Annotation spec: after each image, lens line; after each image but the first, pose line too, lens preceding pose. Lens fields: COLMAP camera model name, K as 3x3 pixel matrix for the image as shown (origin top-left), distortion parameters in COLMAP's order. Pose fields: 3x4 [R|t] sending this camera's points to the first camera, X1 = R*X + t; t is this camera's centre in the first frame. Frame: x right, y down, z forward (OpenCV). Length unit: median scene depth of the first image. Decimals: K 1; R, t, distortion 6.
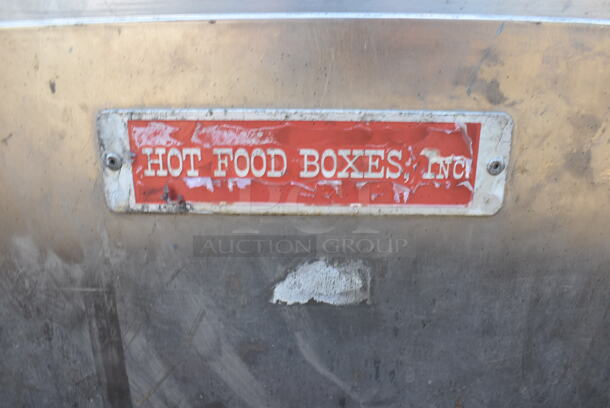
lens RADIAL K [[473.7, 0, 307.8], [0, 473.7, 202.2], [0, 0, 1]] dist [-0.102256, 0.011864]
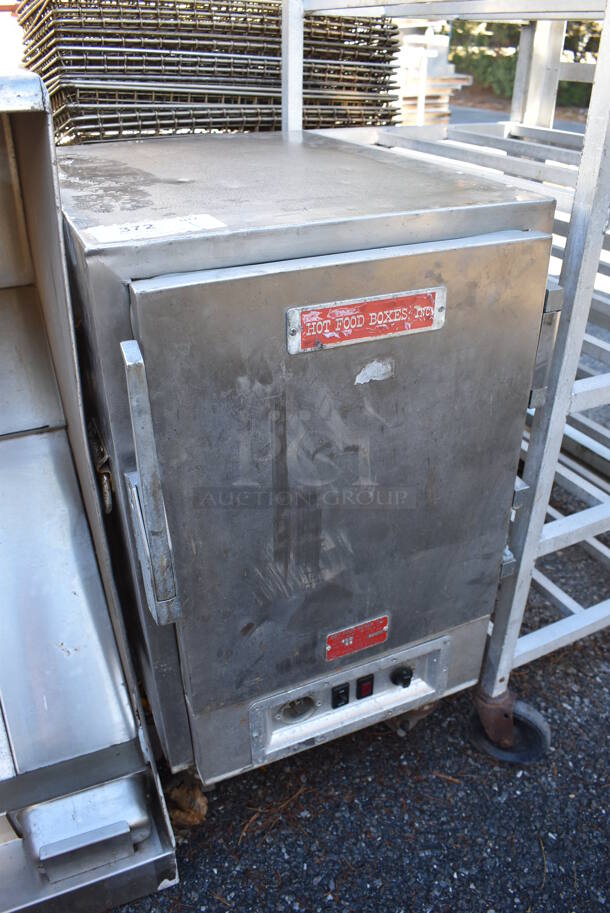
lens RADIAL K [[709.0, 0, 311.2], [0, 709.0, 456.6], [0, 0, 1]] dist [-0.102256, 0.011864]
pose [[0.902643, -0.226627, 0.365891, -1.632012], [0.145262, 0.960670, 0.236668, -0.286610], [-0.405136, -0.160476, 0.900062, -2.027957]]
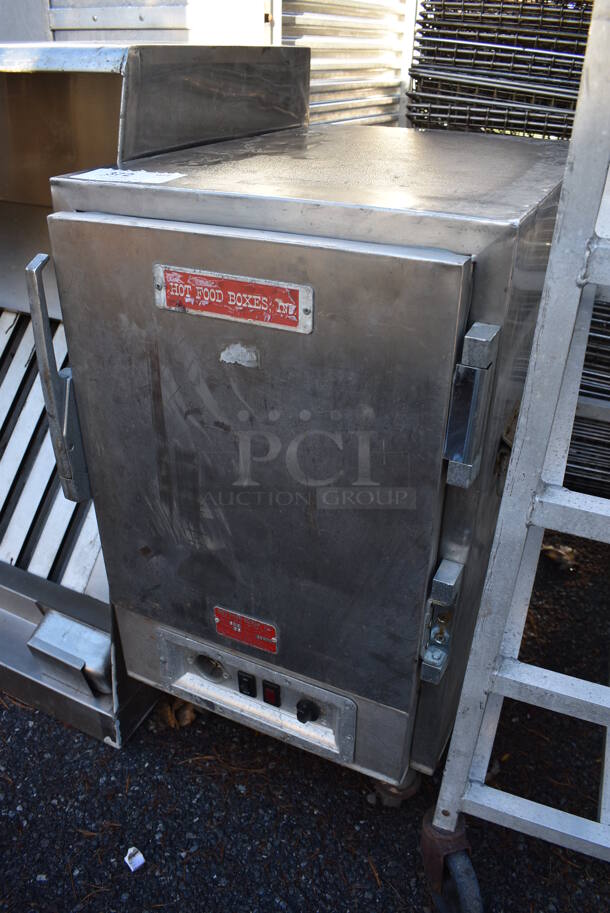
lens RADIAL K [[709.0, 0, 311.2], [0, 709.0, 456.6], [0, 0, 1]] dist [-0.102256, 0.011864]
pose [[0.915357, 0.211269, -0.342764, 1.613511], [-0.140247, 0.965268, 0.220429, -0.142584], [0.377429, -0.153699, 0.913194, -1.985541]]
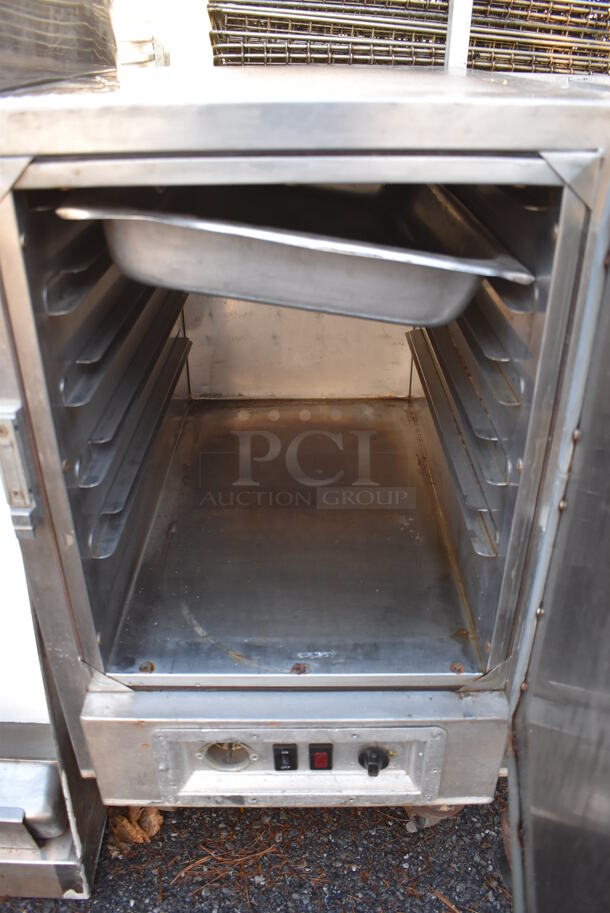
lens RADIAL K [[726.8, 0, 308.8], [0, 726.8, 455.2], [0, 0, 1]] dist [-0.097541, 0.014421]
pose [[0.999425, -0.021984, 0.025817, -0.013776], [0.016467, 0.980217, 0.197240, 0.127519], [-0.029642, -0.196701, 0.980015, -1.469959]]
